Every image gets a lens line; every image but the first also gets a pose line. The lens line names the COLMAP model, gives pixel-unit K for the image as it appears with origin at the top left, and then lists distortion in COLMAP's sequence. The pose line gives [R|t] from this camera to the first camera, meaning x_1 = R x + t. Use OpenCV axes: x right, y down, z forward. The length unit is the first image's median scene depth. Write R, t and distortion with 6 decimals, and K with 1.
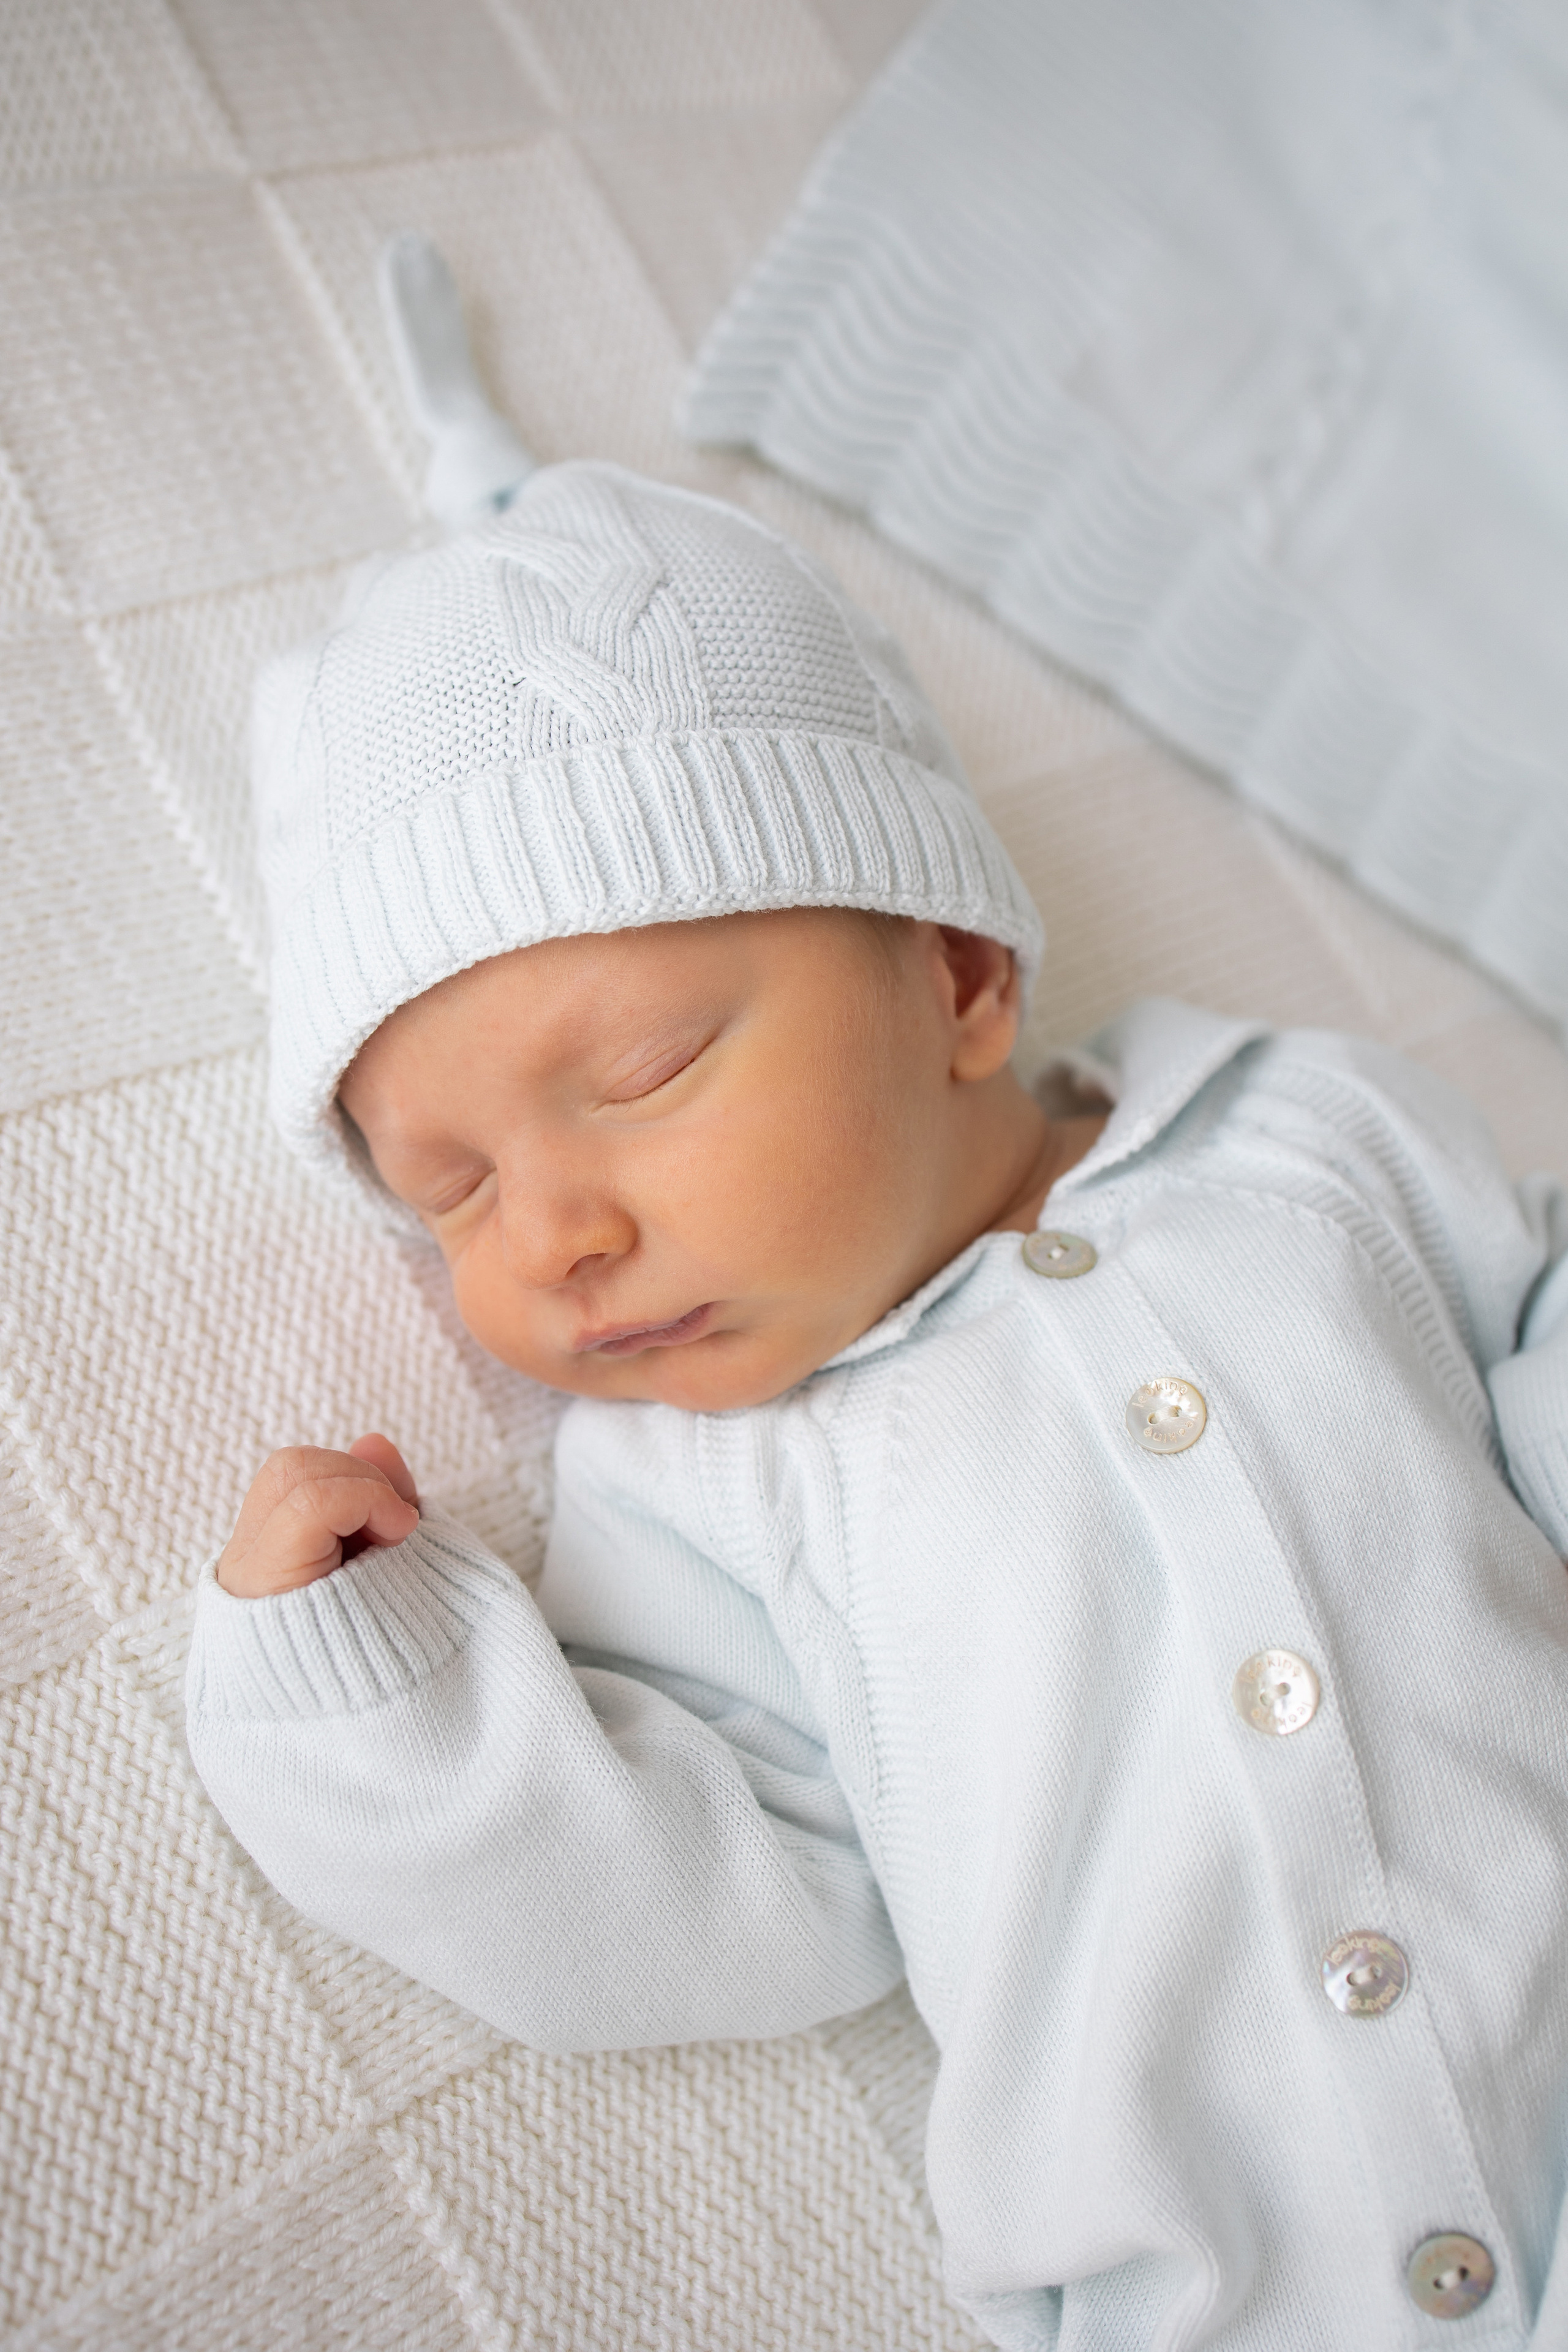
lens RADIAL K [[2478.6, 0, 787.1], [0, 2478.6, 1182.6], [0, 0, 1]] dist [-0.087048, 0.059605]
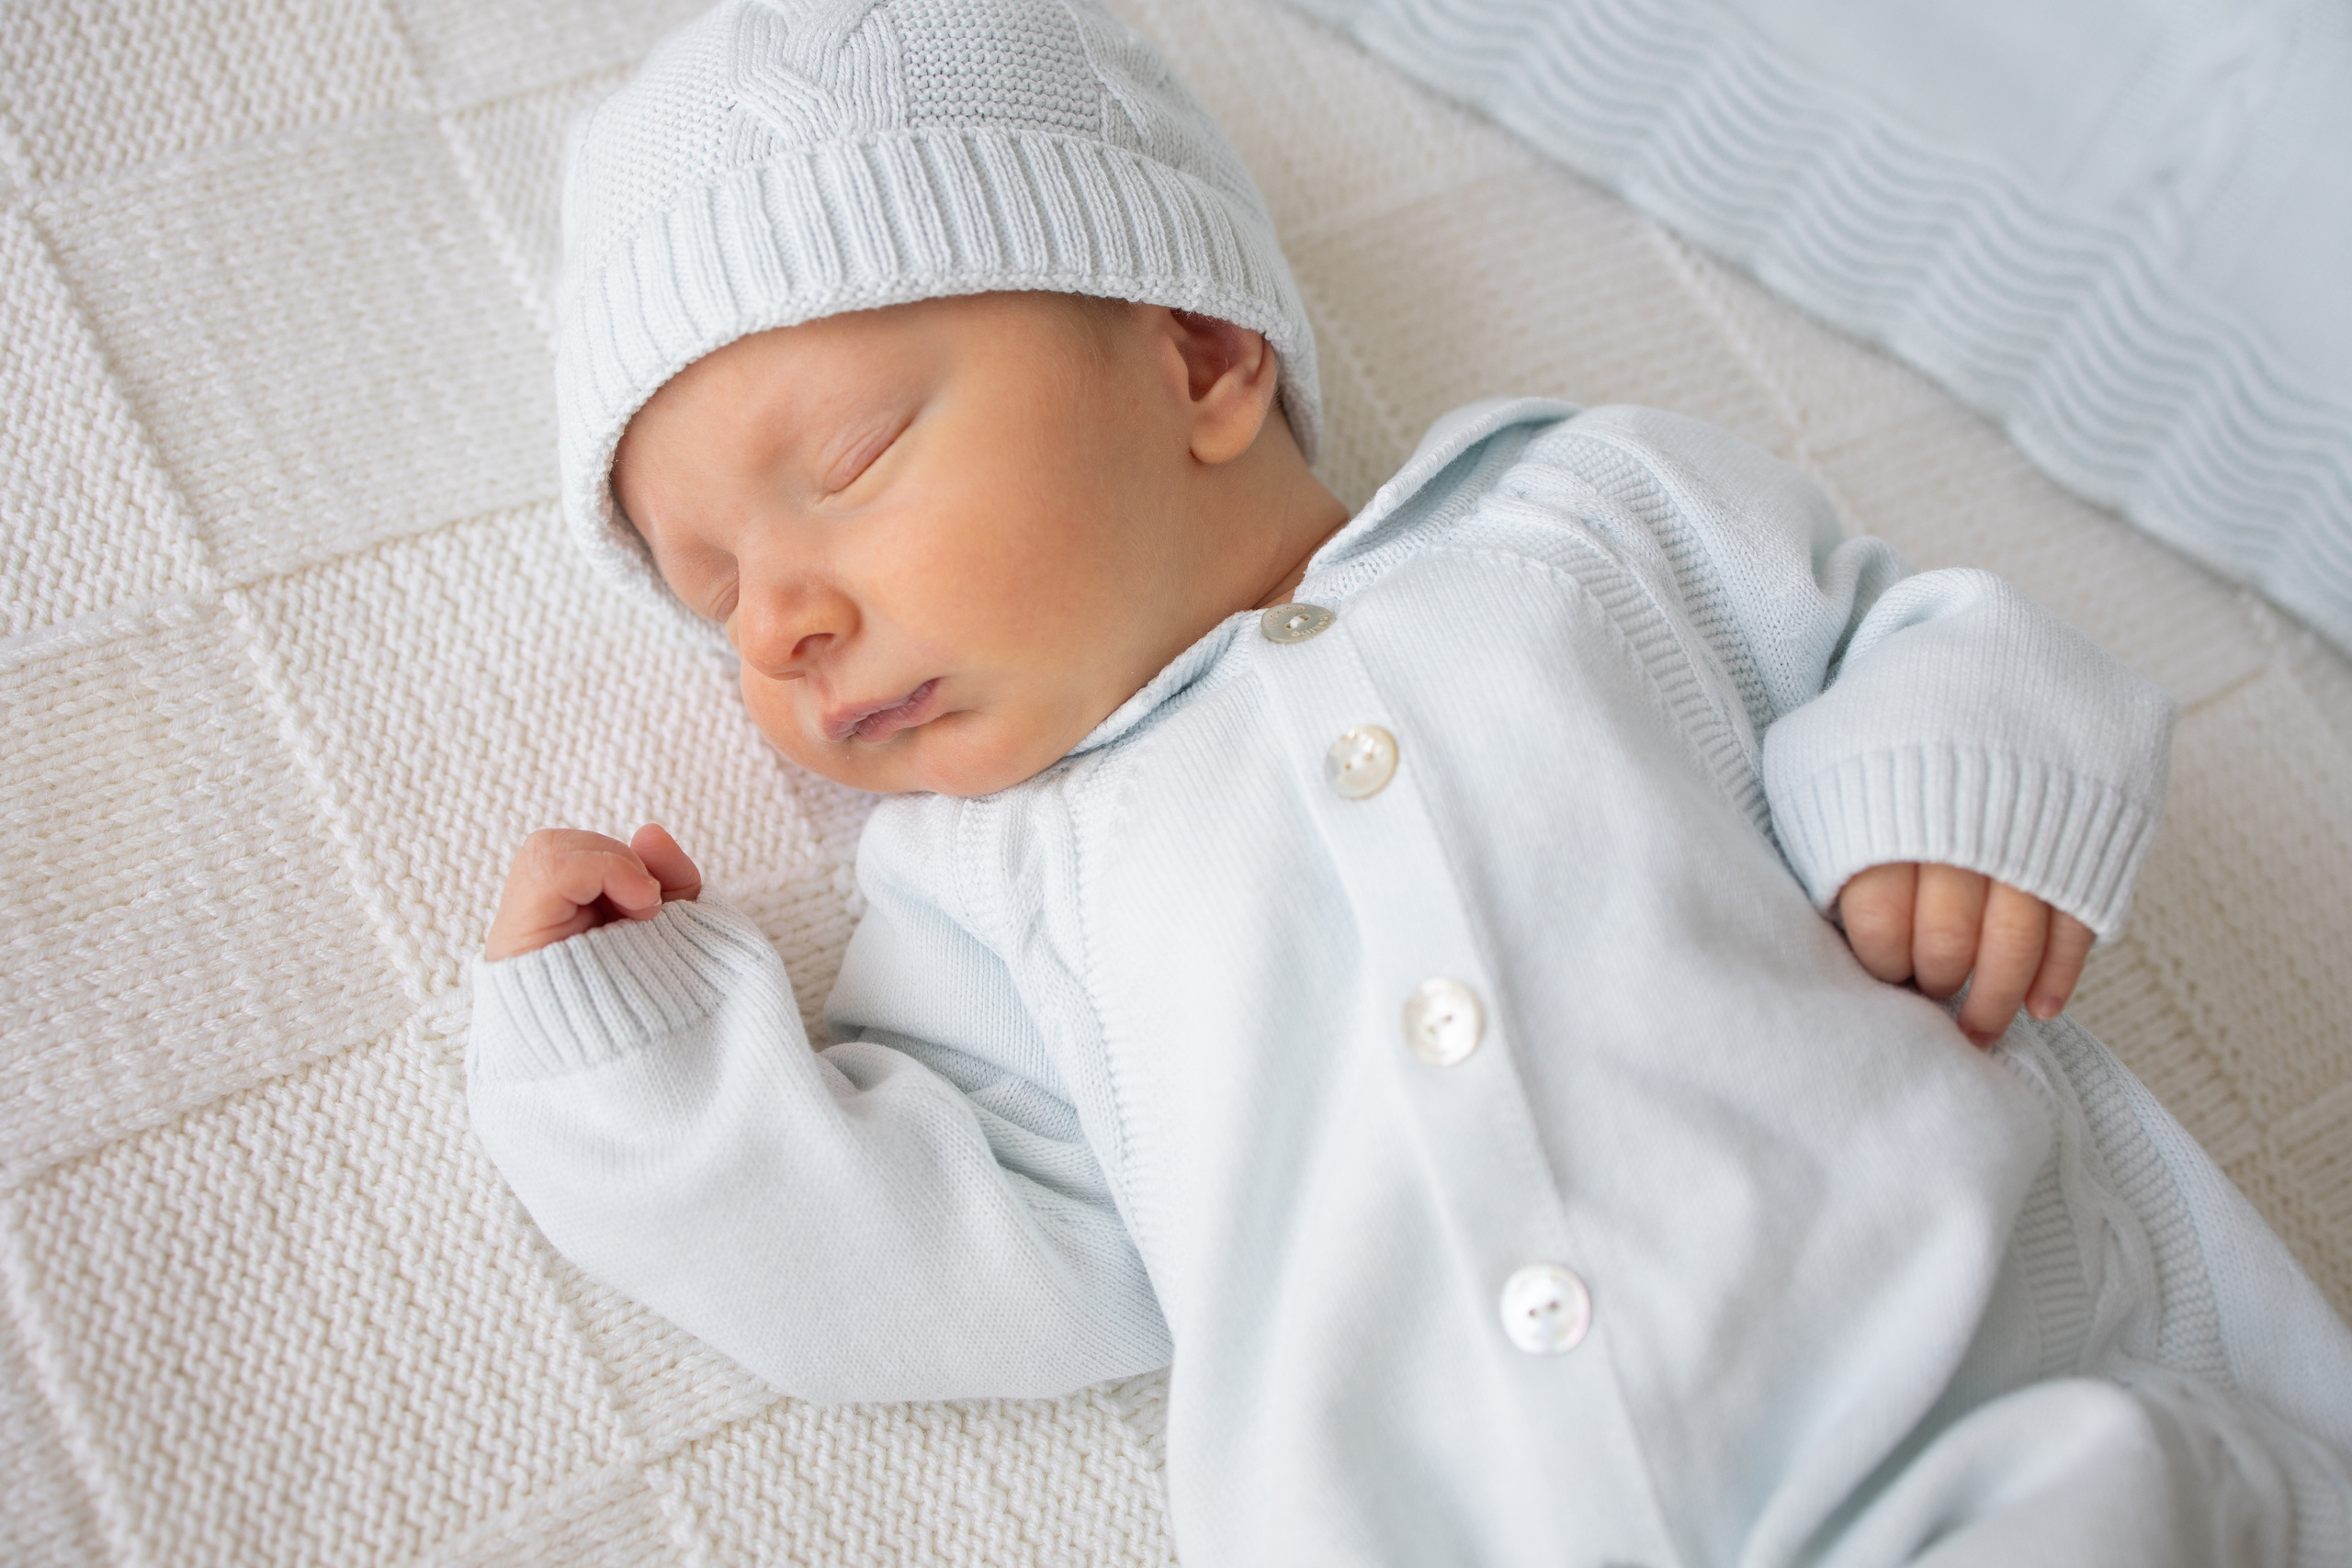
lens RADIAL K [[2472.7, 0, 1211.4], [0, 2472.7, 796.6], [0, 0, 1]] dist [-0.085266, 0.048448]
pose [[0.978938, -0.045878, -0.198936, 0.287562], [0.045366, 0.998945, -0.007132, 0.110580], [0.199054, -0.002043, 0.979986, 0.006753]]
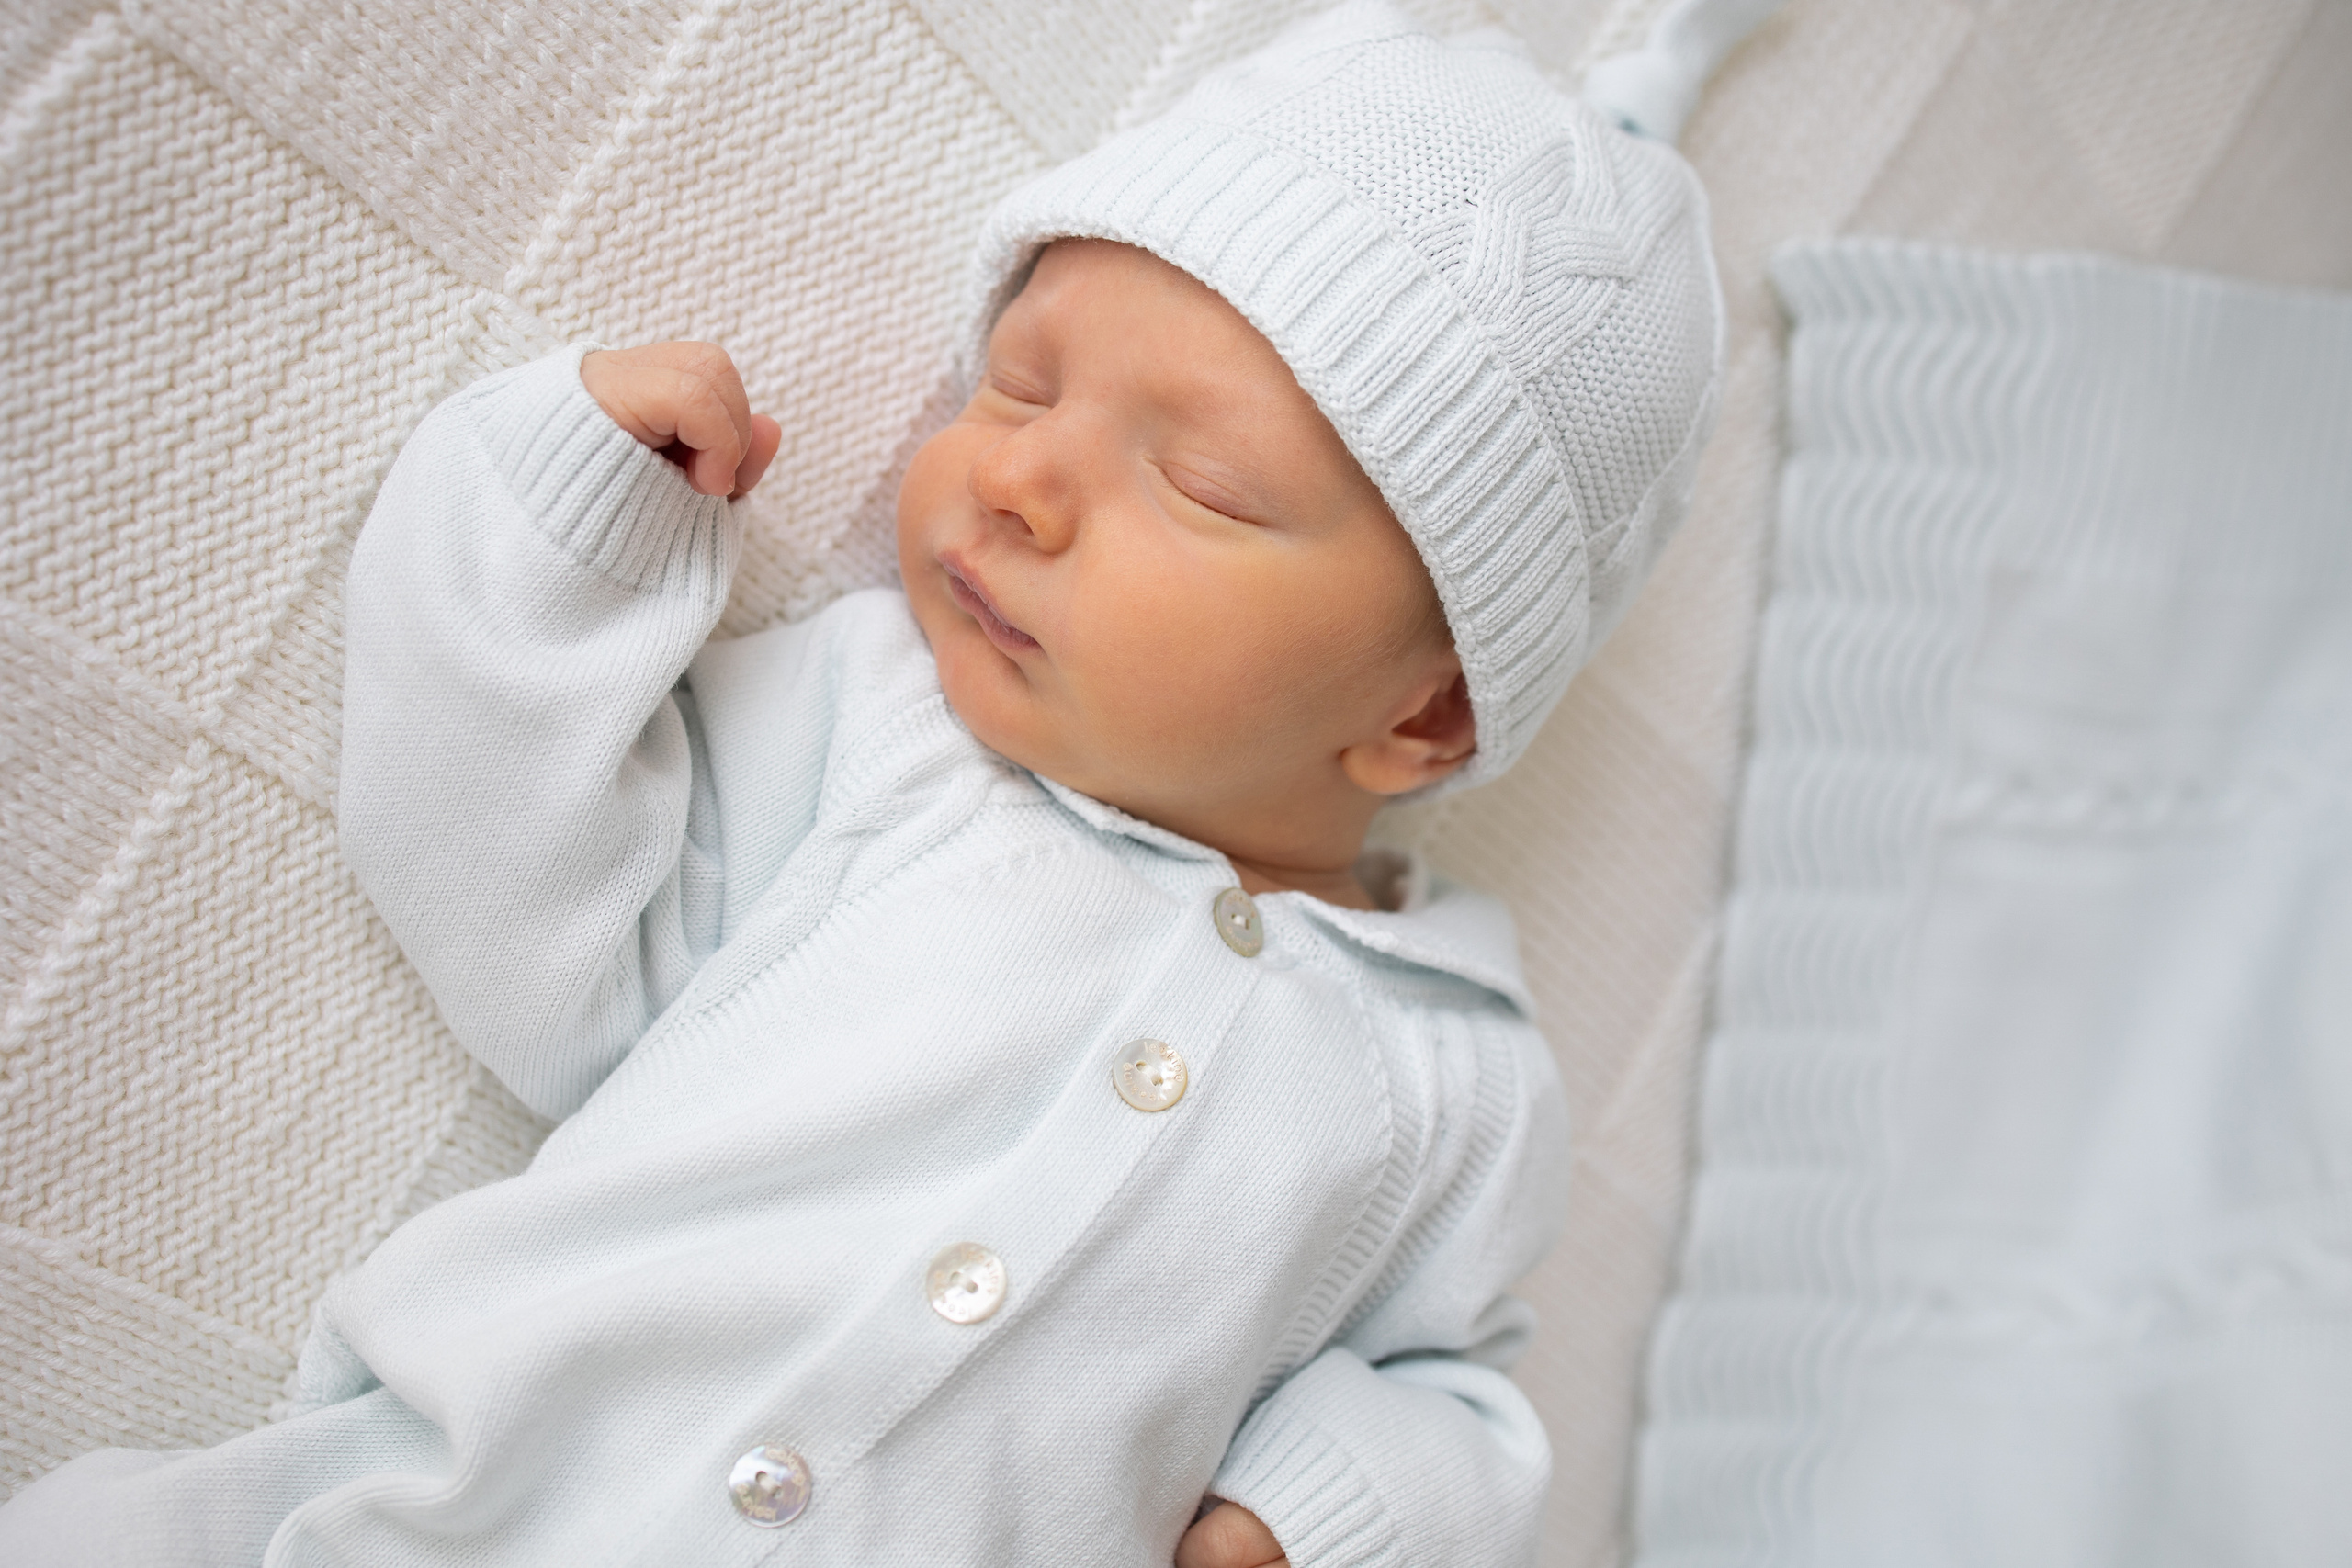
lens RADIAL K [[2478.4, 0, 1173.6], [0, 2478.4, 799.2], [0, 0, 1]] dist [-0.087048, 0.059605]
pose [[0.475742, 0.879526, -0.010218, 0.064724], [-0.879431, 0.475844, 0.013178, 0.015647], [0.016452, 0.002716, 0.999861, -0.050542]]
